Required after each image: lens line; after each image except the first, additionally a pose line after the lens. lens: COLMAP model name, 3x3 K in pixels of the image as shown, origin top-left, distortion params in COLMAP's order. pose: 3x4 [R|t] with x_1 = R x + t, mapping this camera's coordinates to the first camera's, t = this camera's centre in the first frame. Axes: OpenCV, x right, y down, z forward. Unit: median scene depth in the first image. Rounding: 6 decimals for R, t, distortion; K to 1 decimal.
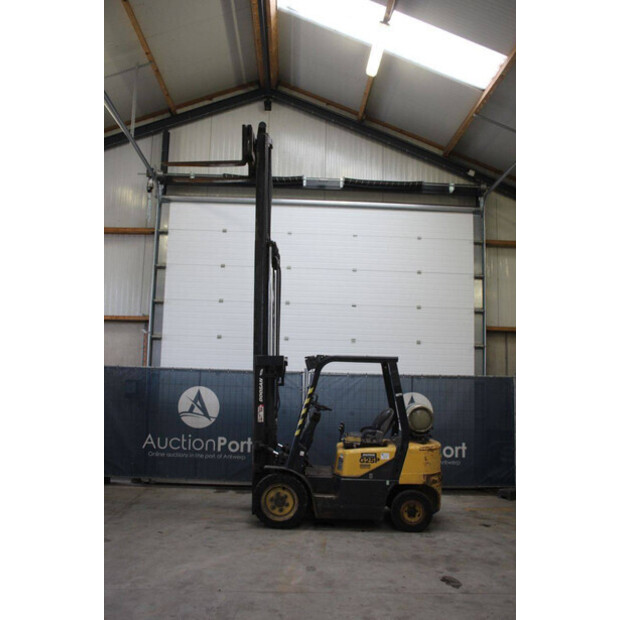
lens RADIAL K [[562.0, 0, 316.0], [0, 562.0, 314.4], [0, 0, 1]] dist [-0.114760, 0.094619]
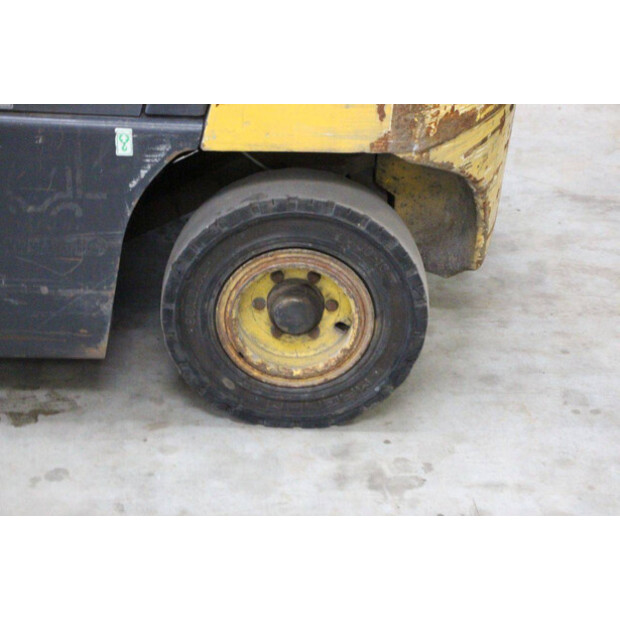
lens RADIAL K [[1434.4, 0, 315.2], [0, 1434.4, 311.6], [0, 0, 1]] dist [0.395092, 0.000000]
pose [[0.999359, -0.009843, 0.034411, 0.162949], [-0.012330, 0.807917, 0.589167, 0.116851], [-0.033600, -0.589213, 0.807278, 0.664082]]
